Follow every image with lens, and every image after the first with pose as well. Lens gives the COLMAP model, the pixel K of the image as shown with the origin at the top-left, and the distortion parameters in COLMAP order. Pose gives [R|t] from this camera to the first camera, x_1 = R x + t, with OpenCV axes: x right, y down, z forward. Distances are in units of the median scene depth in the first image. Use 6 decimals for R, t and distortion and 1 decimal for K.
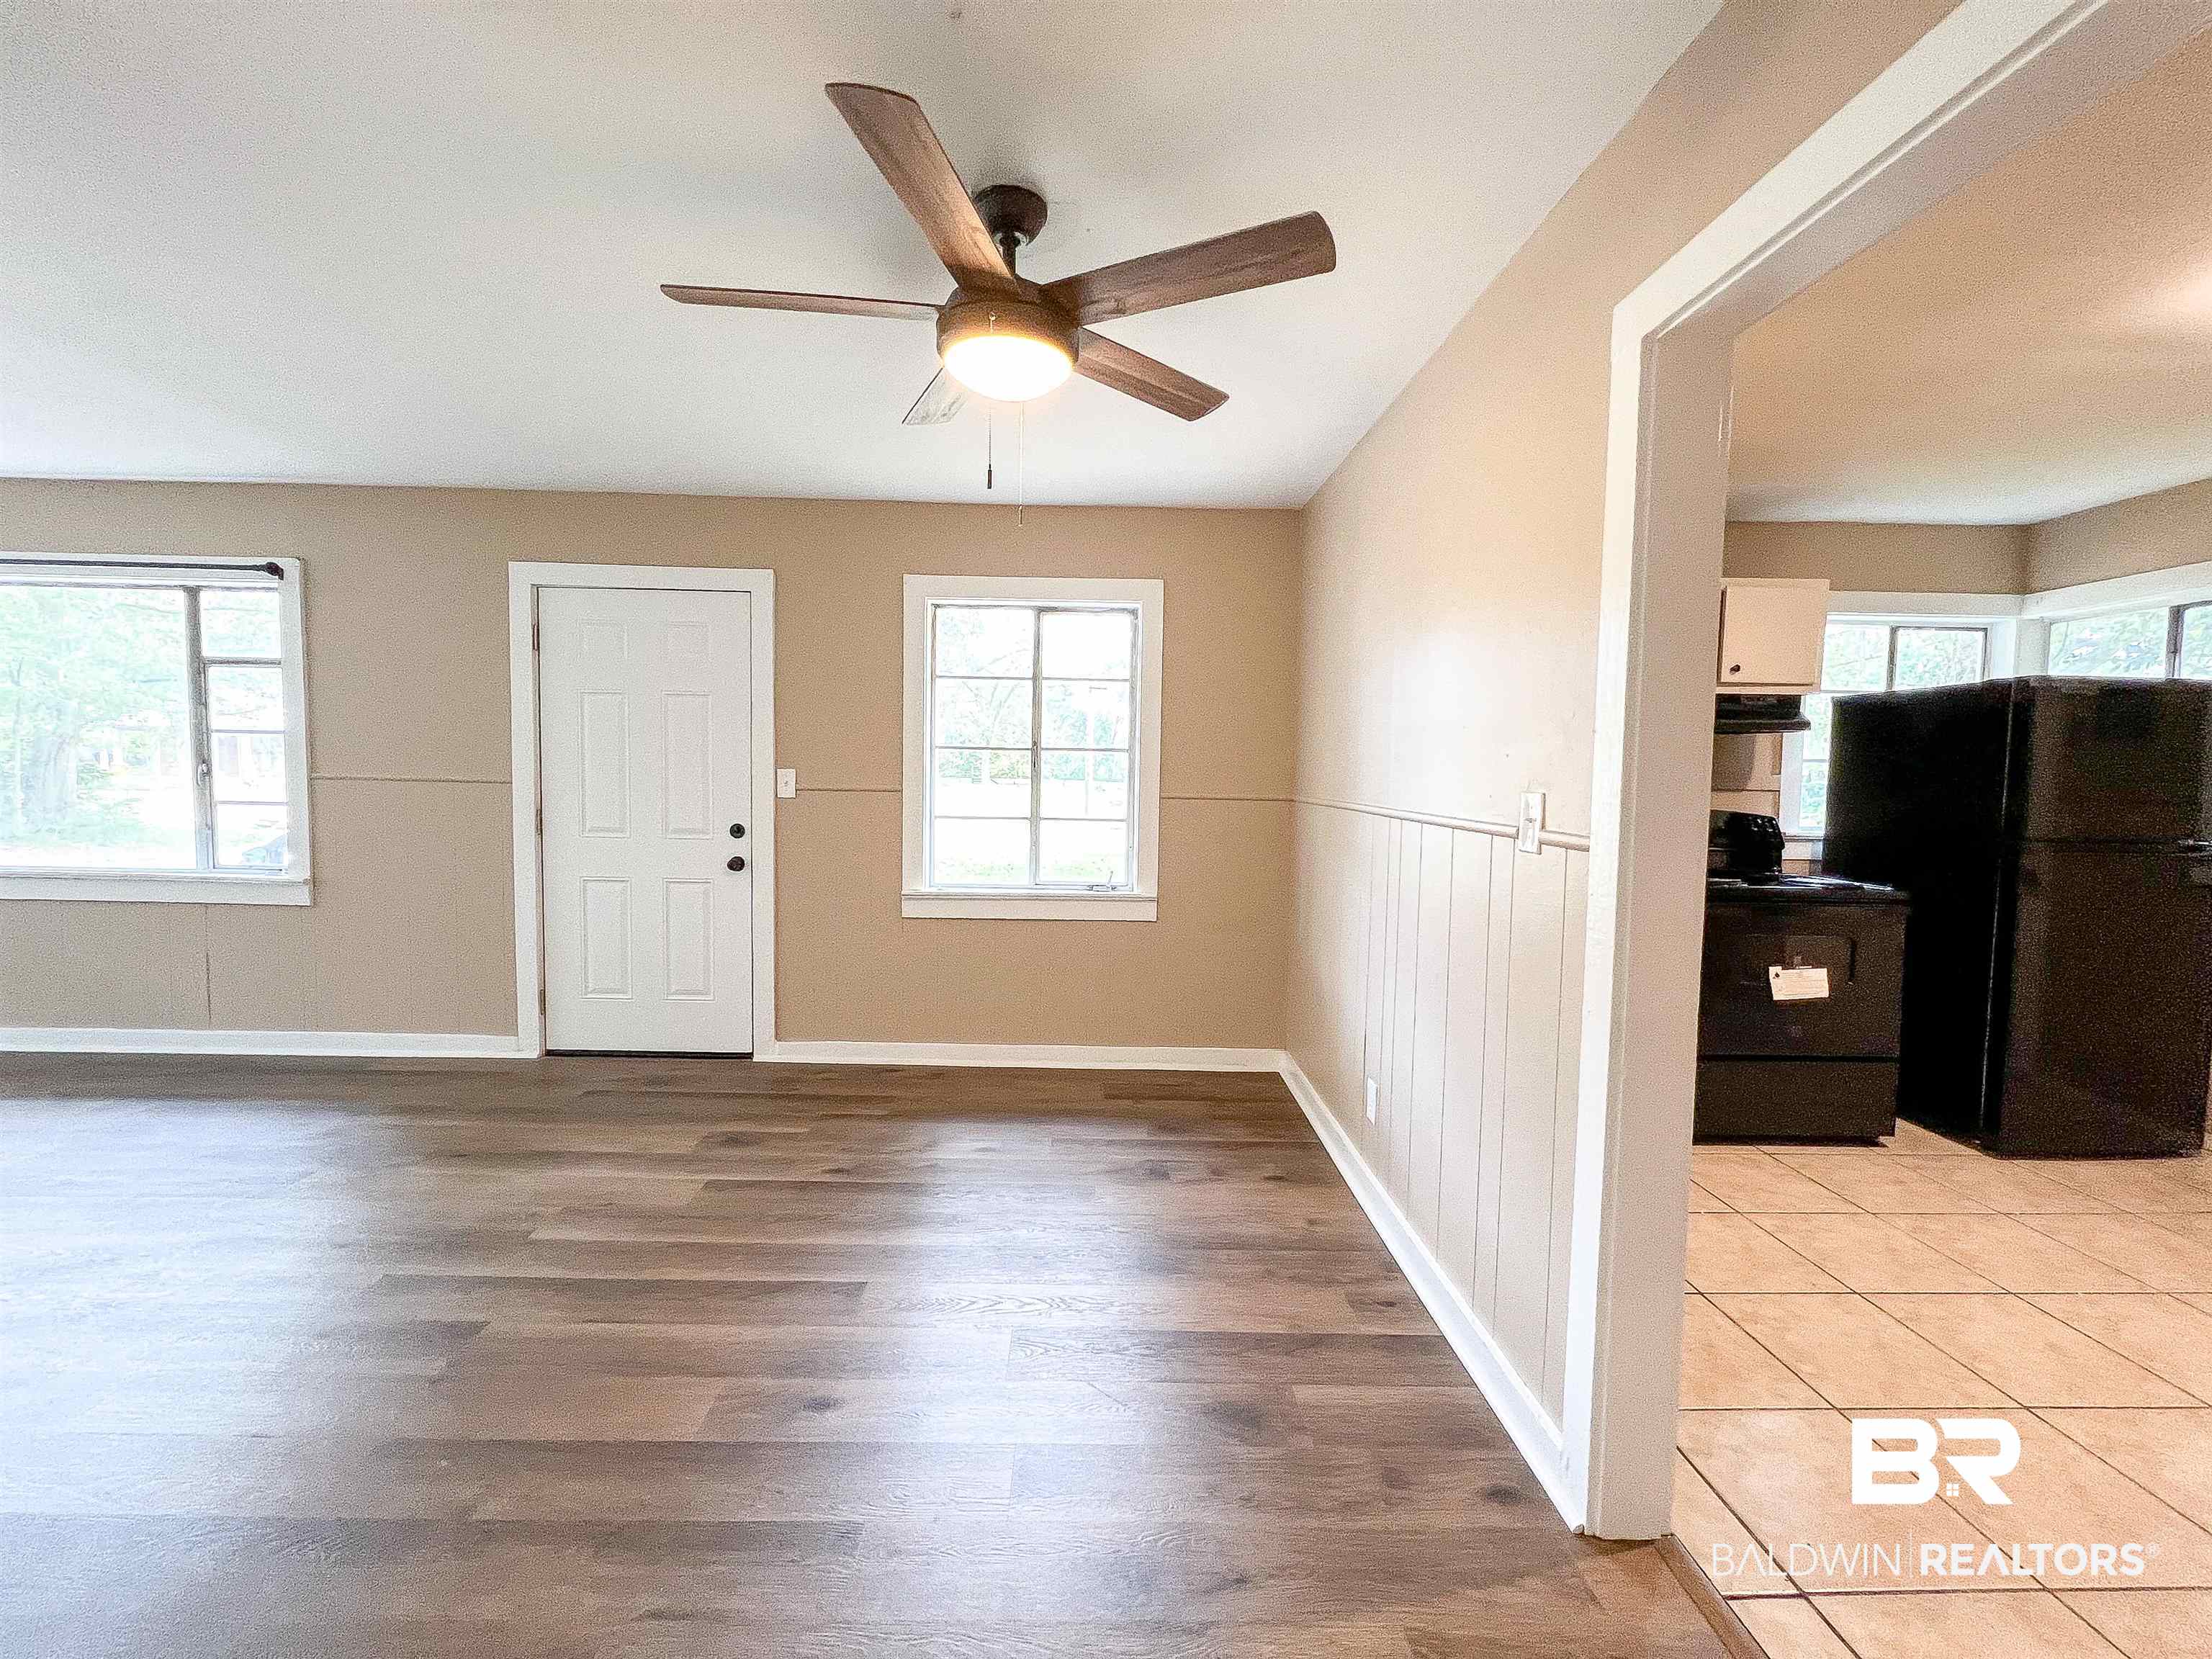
lens RADIAL K [[884.2, 0, 1102.9], [0, 884.2, 820.6], [0, 0, 1]] dist [-0.003126, 0.001402]
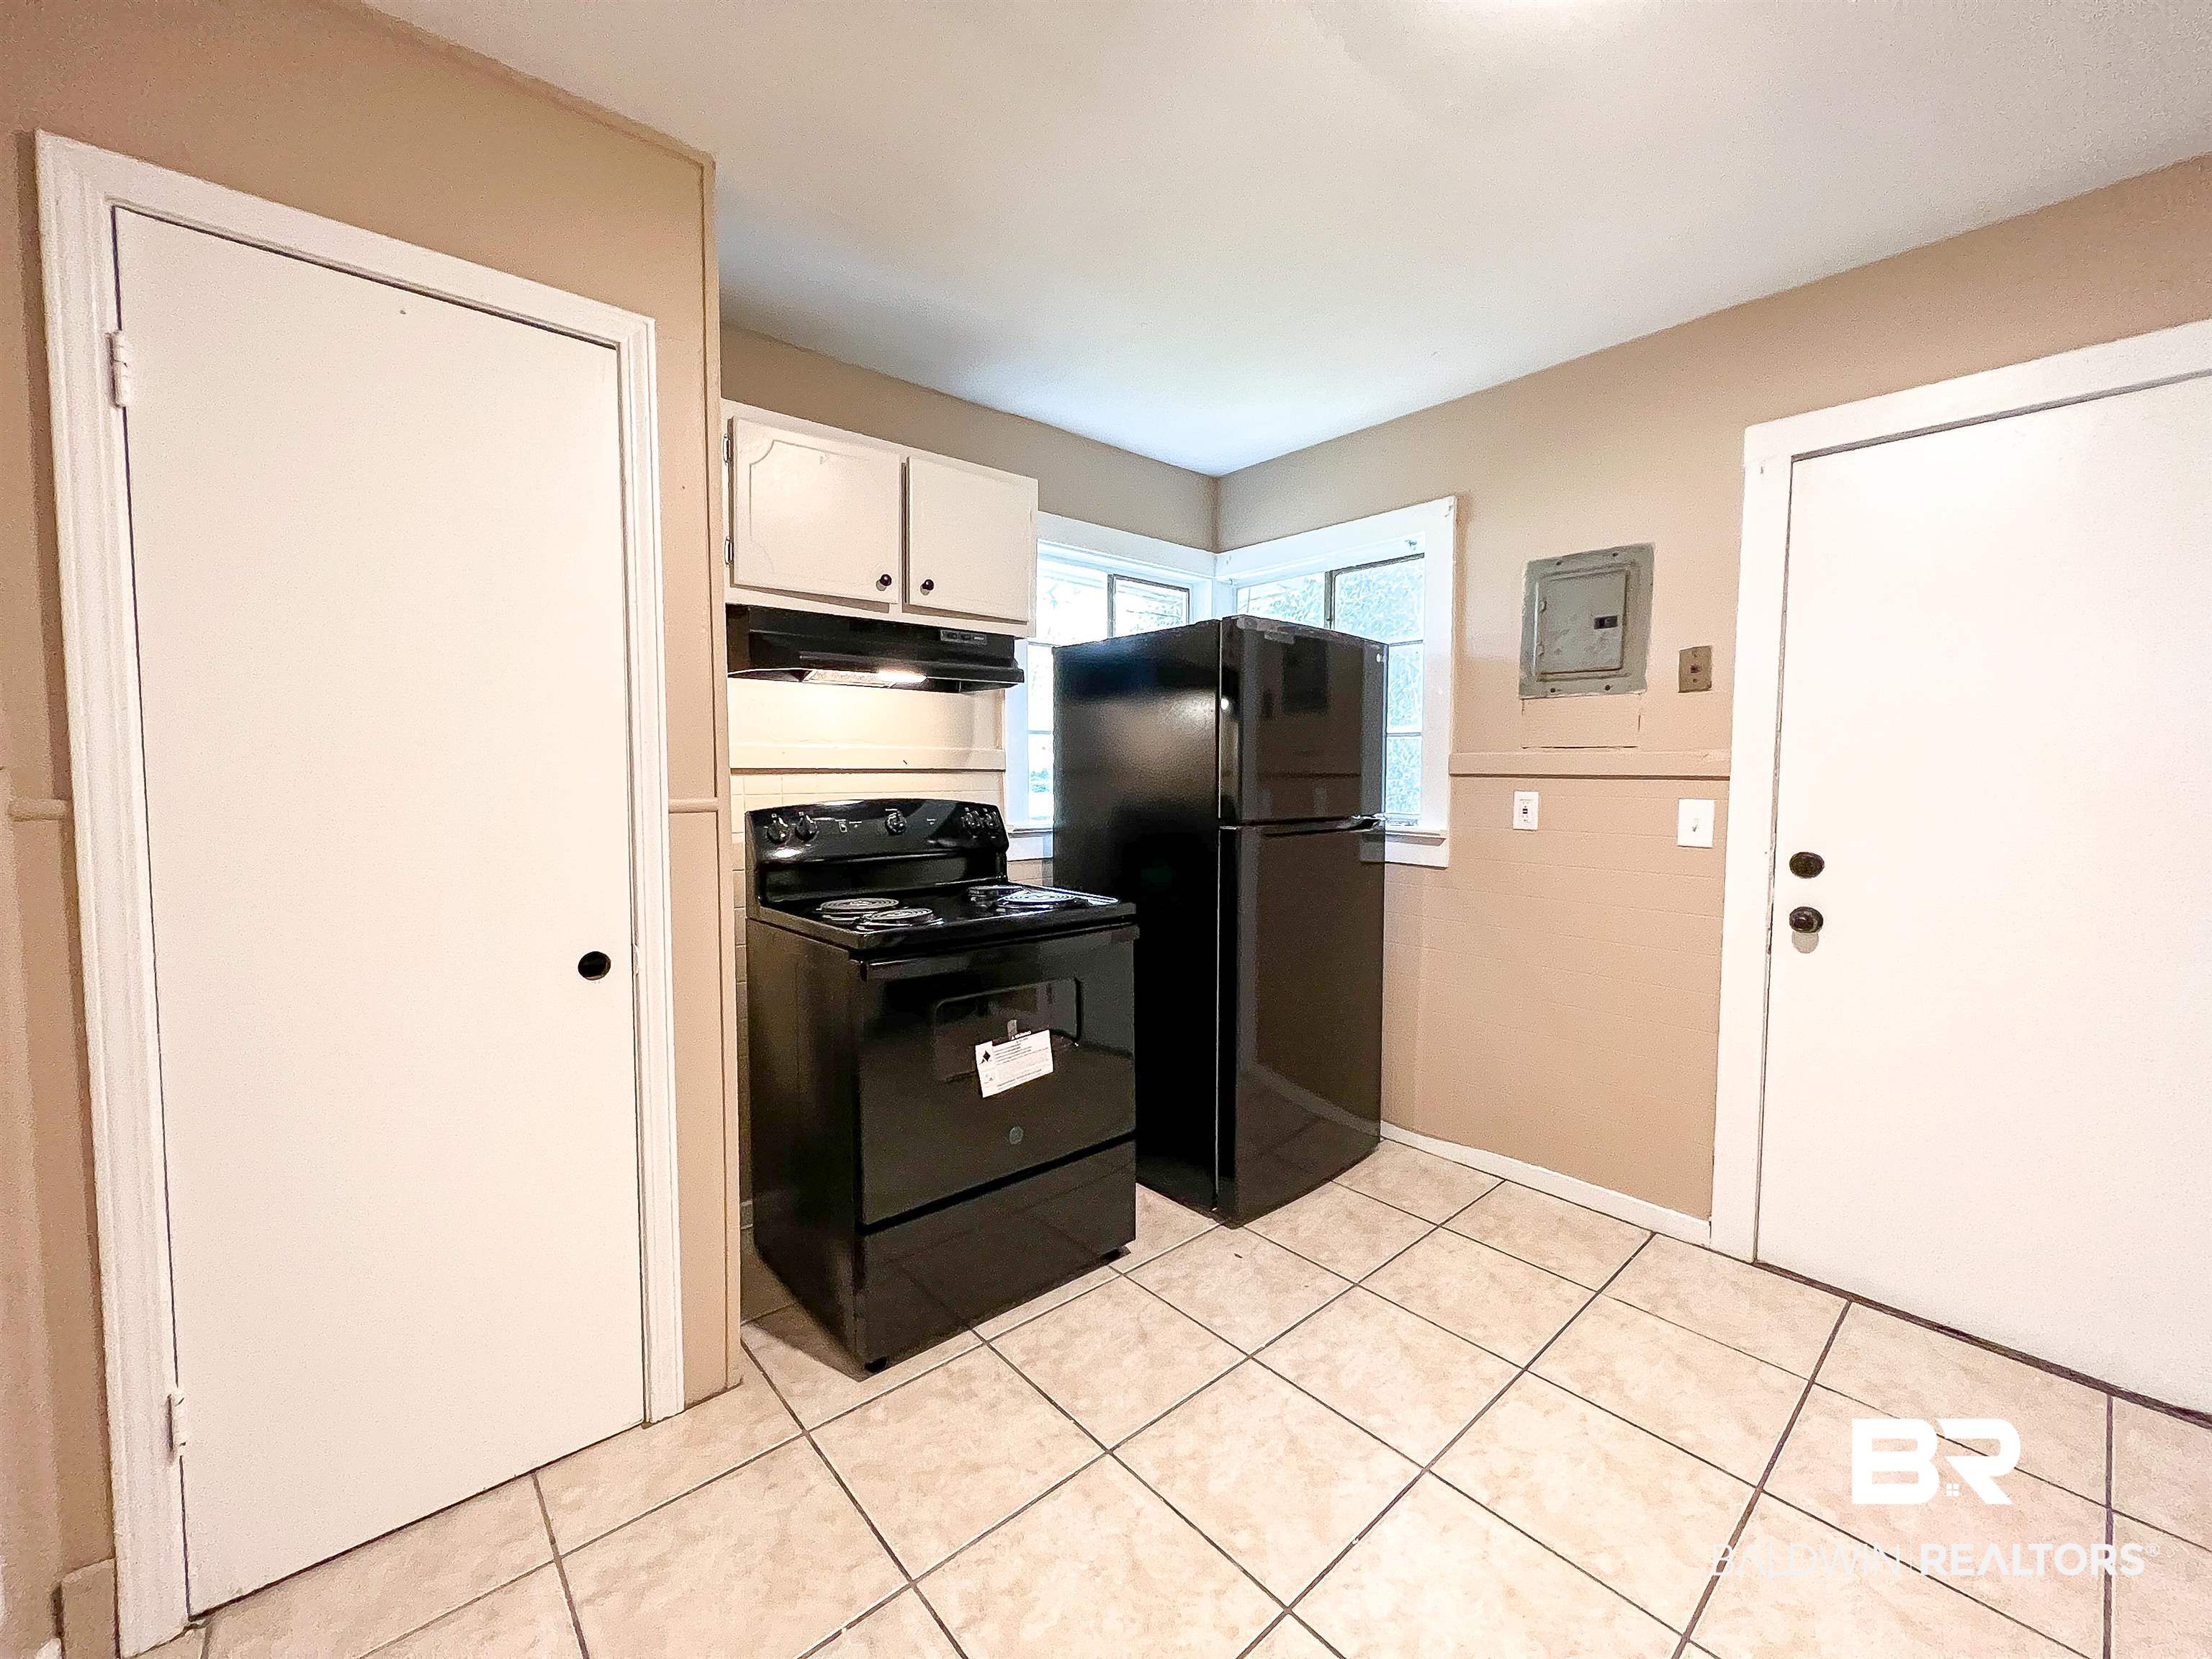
lens RADIAL K [[884.2, 0, 1104.6], [0, 884.2, 820.3], [0, 0, 1]] dist [-0.003126, 0.001402]
pose [[0.768424, -0.051715, 0.637848, 0.364681], [0.048283, 0.998574, 0.022795, -0.004356], [-0.638117, 0.013281, 0.769825, 0.383170]]
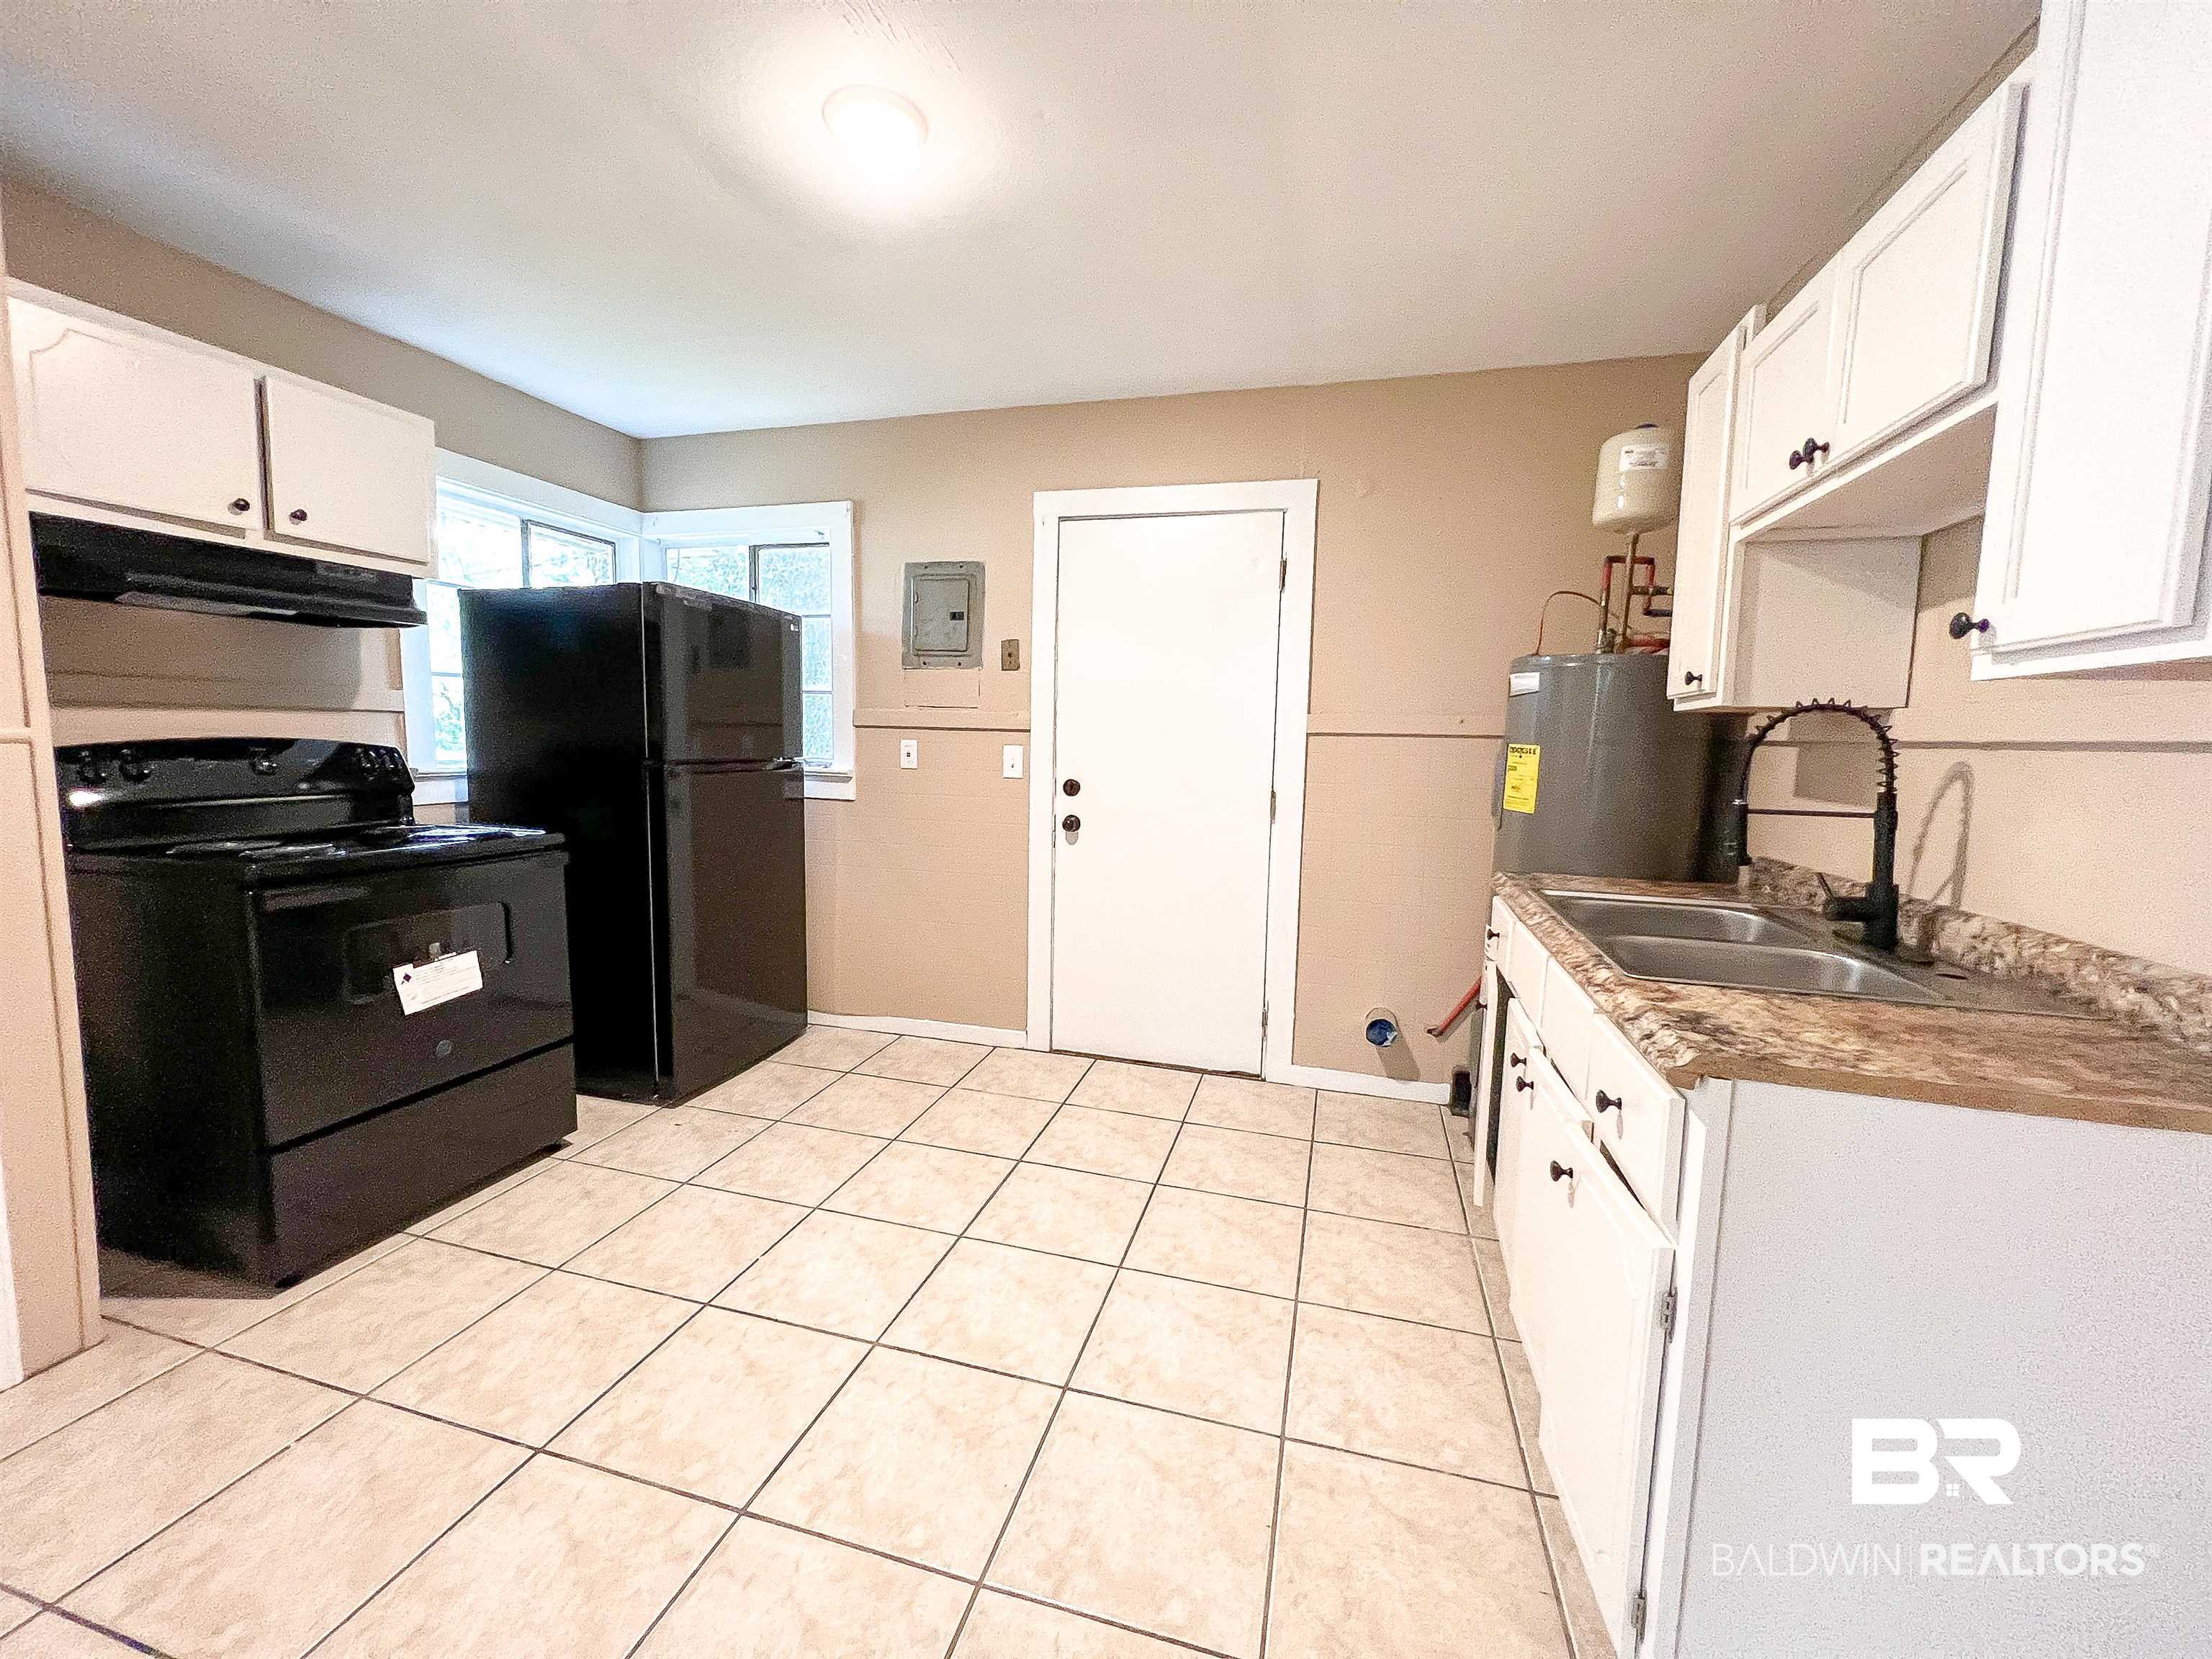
lens RADIAL K [[884.2, 0, 1101.0], [0, 884.2, 821.6], [0, 0, 1]] dist [-0.003126, 0.001402]
pose [[0.295239, -0.102890, 0.949867, 0.243636], [0.040246, 0.994641, 0.095230, 0.010429], [-0.954575, 0.010113, 0.297798, 0.242463]]
